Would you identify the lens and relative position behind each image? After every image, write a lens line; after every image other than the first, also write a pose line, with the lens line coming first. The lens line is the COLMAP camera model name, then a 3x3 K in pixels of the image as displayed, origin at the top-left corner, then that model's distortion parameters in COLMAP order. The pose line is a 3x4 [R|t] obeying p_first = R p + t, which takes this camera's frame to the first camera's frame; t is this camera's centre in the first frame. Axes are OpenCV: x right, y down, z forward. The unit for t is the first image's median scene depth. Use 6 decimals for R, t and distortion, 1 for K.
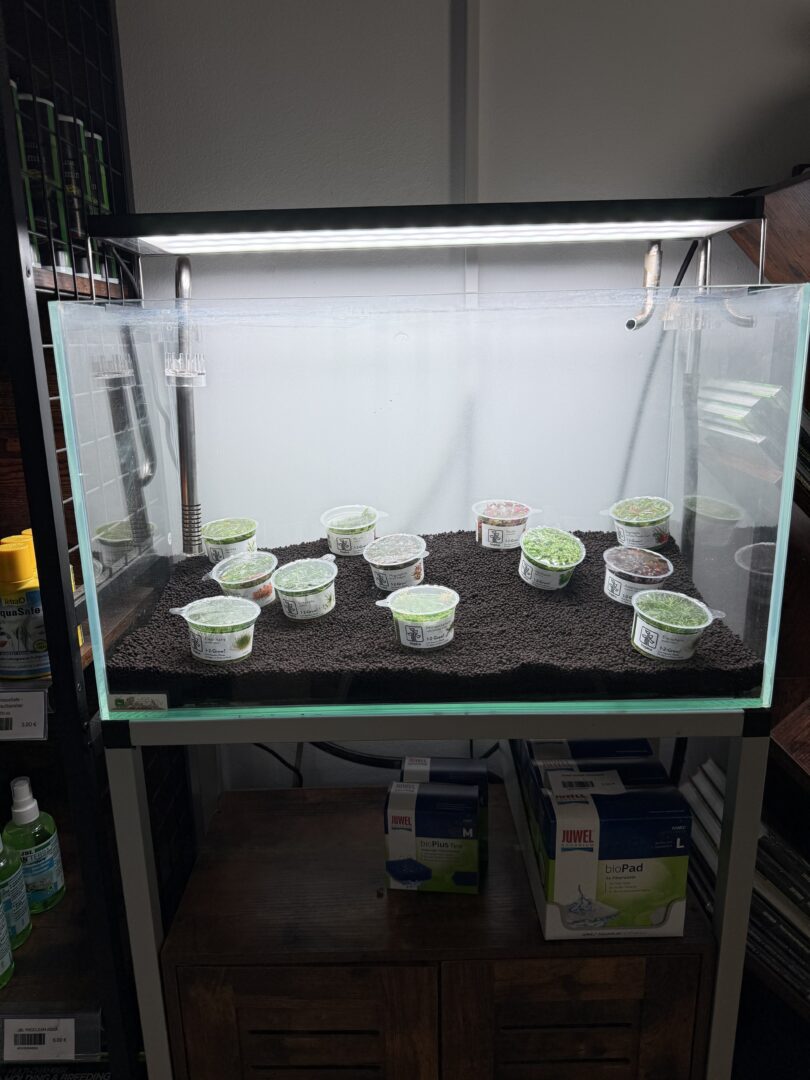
lens RADIAL K [[779.7, 0, 398.4], [0, 779.7, 539.9], [0, 0, 1]] dist [-0.007580, 0.006883]
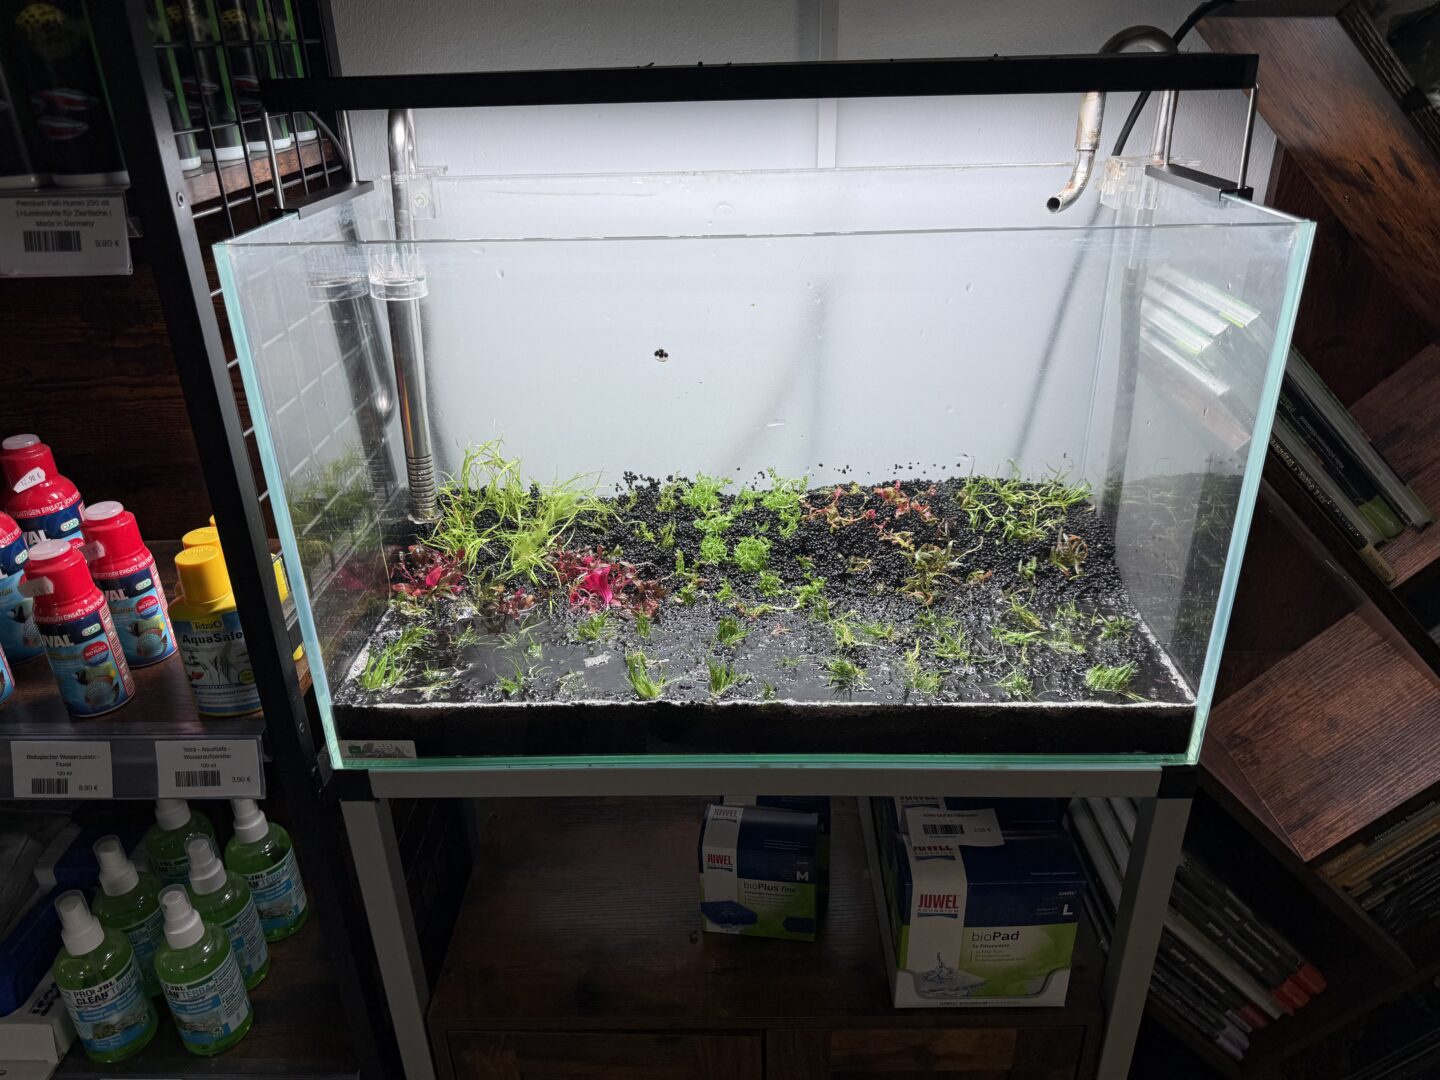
lens RADIAL K [[1033.1, 0, 717.2], [0, 1033.1, 539.5], [0, 0, 1]] dist [0.031434, -0.045441]
pose [[0.999818, 0.006966, -0.017767, 0.018684], [-0.003205, 0.979071, 0.203496, -0.185816], [0.018813, -0.203402, 0.978915, 0.029804]]
